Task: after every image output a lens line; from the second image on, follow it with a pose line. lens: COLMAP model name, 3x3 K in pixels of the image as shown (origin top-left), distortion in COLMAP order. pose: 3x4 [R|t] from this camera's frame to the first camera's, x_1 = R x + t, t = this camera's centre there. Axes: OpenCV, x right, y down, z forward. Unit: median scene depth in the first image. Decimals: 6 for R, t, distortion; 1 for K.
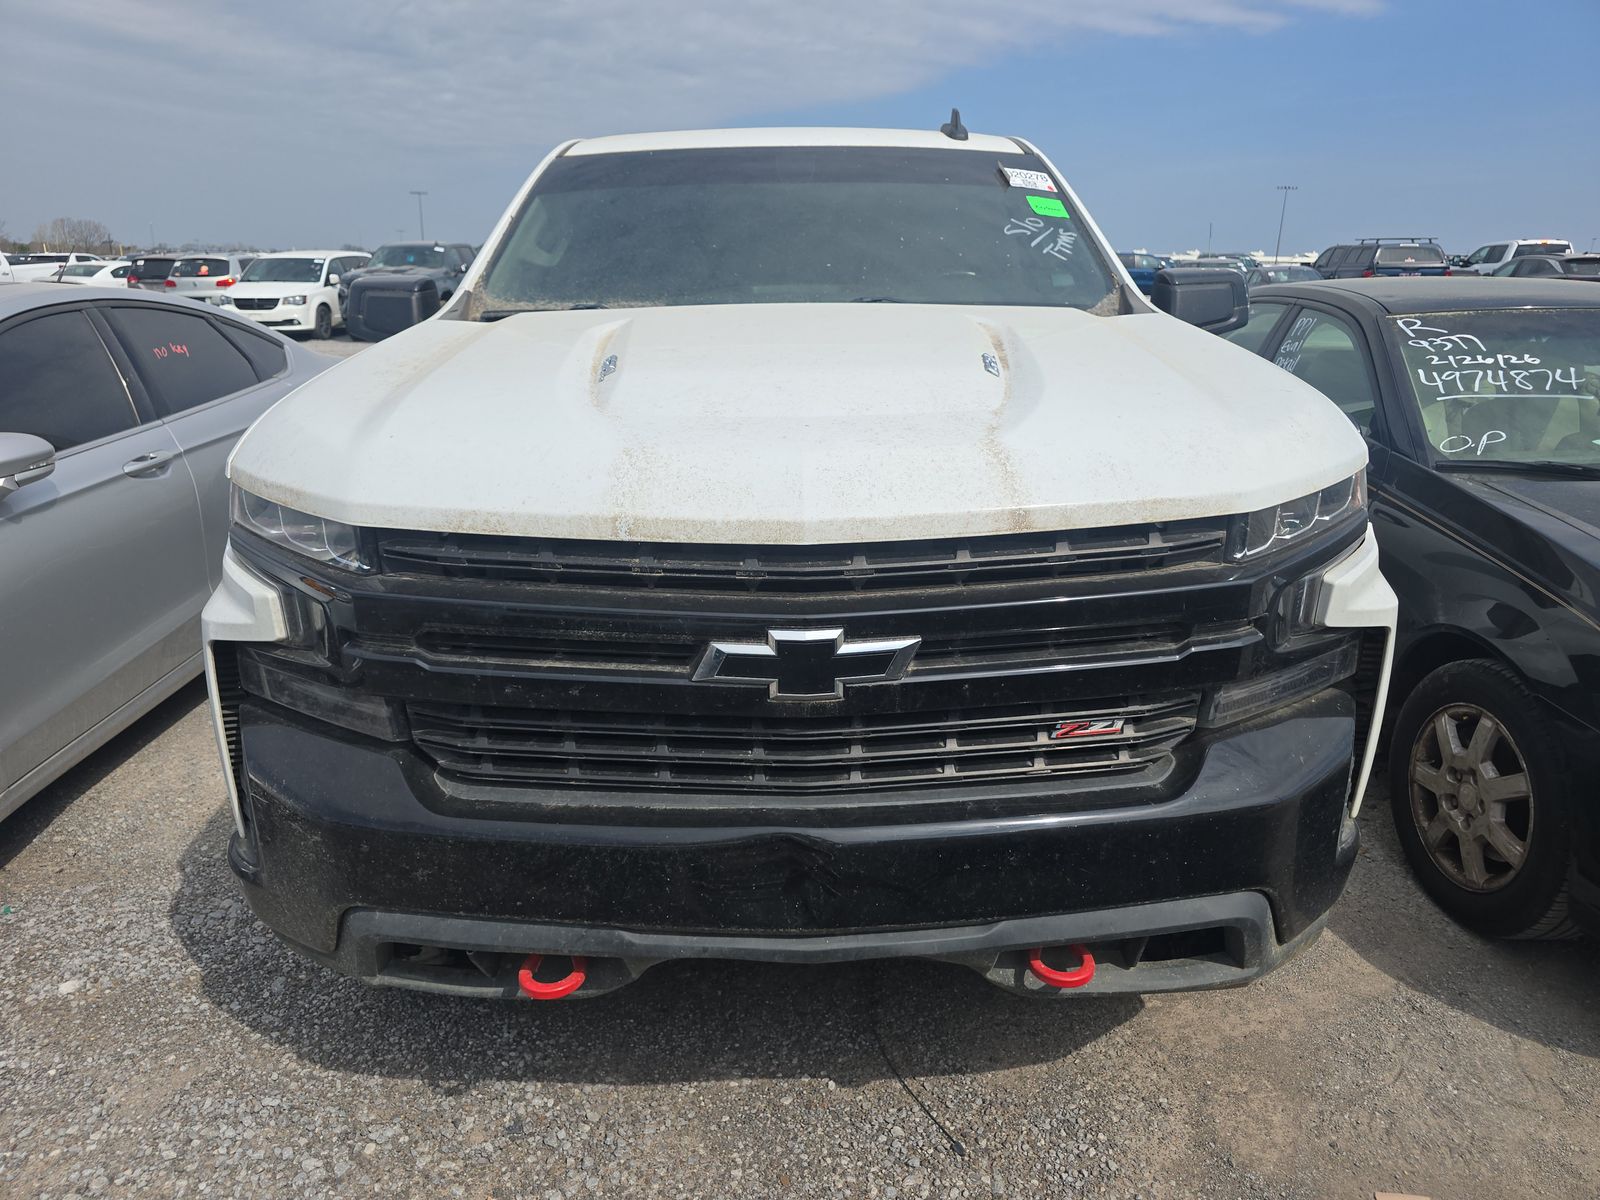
lens RADIAL K [[1088.1, 0, 808.2], [0, 1088.1, 605.0], [0, 0, 1]] dist [0.037260, -0.030171]
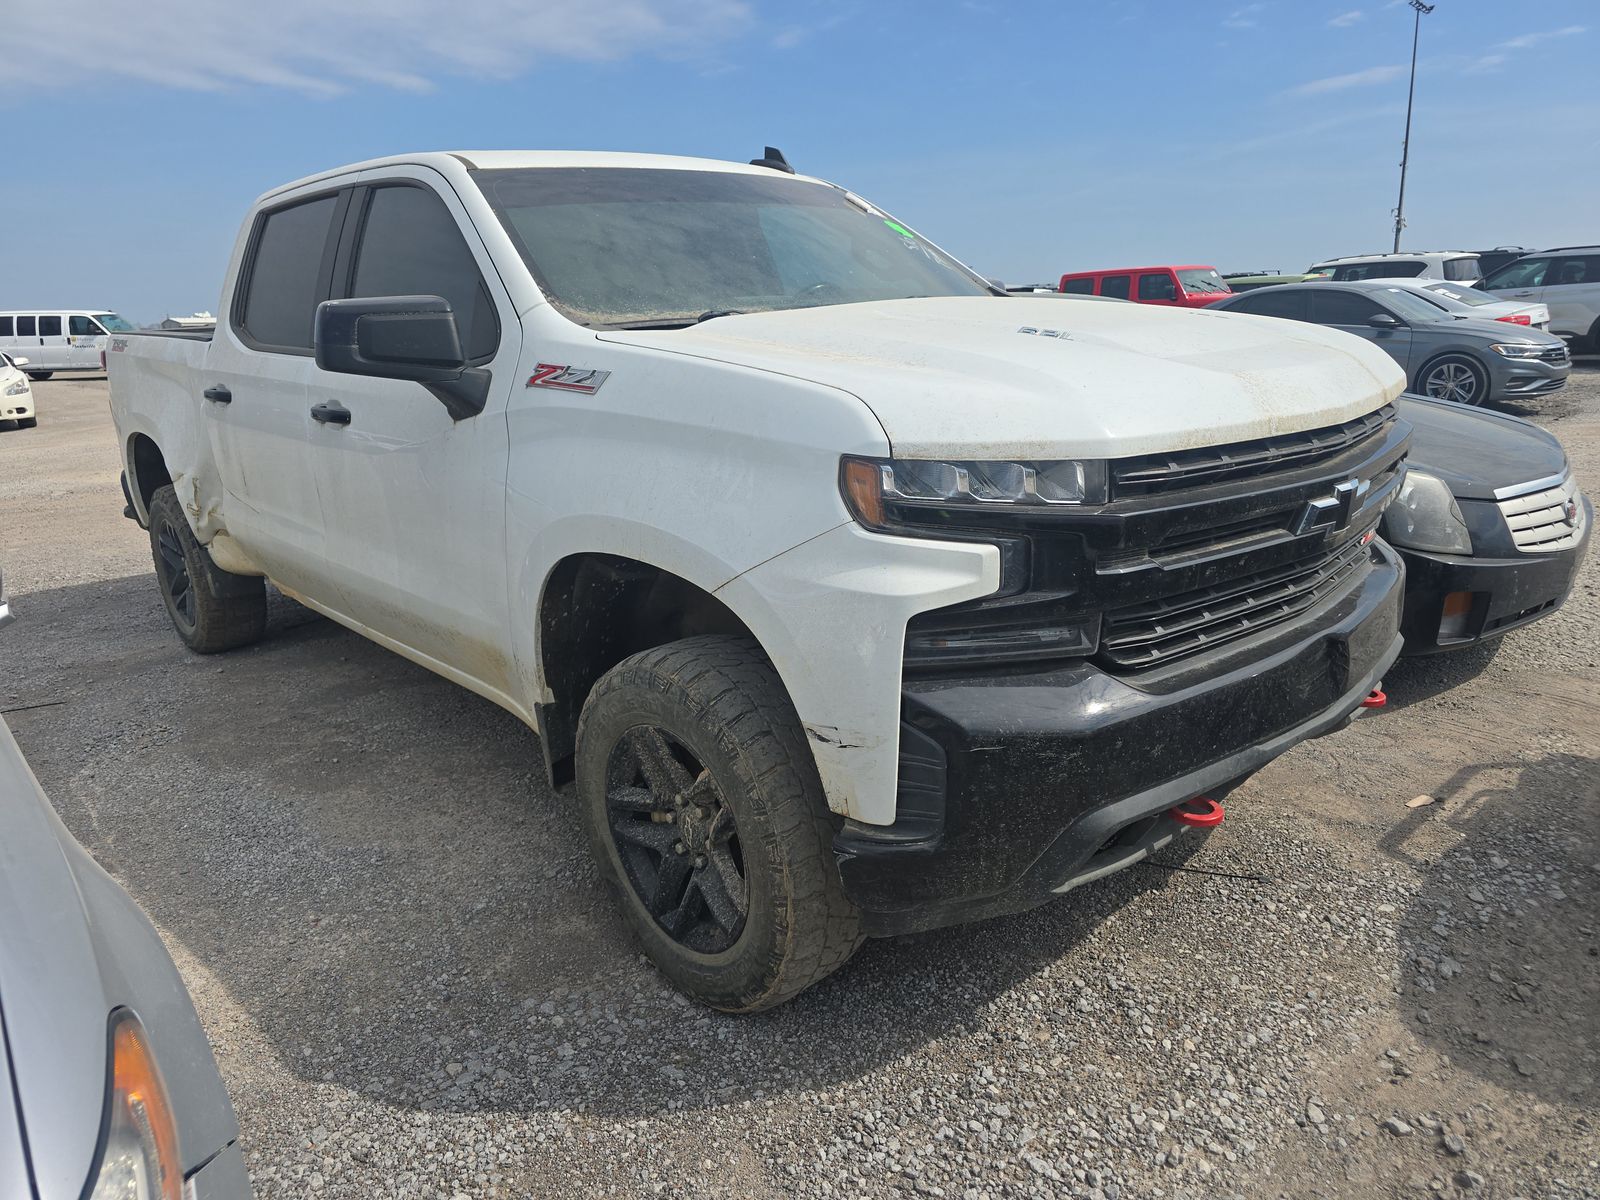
lens RADIAL K [[1088.1, 0, 808.2], [0, 1088.1, 605.0], [0, 0, 1]] dist [0.037260, -0.030171]
pose [[0.733530, -0.206451, 0.647543, -1.018456], [0.238939, 0.970264, 0.038674, -0.031779], [-0.636272, 0.126355, 0.761047, 0.241064]]
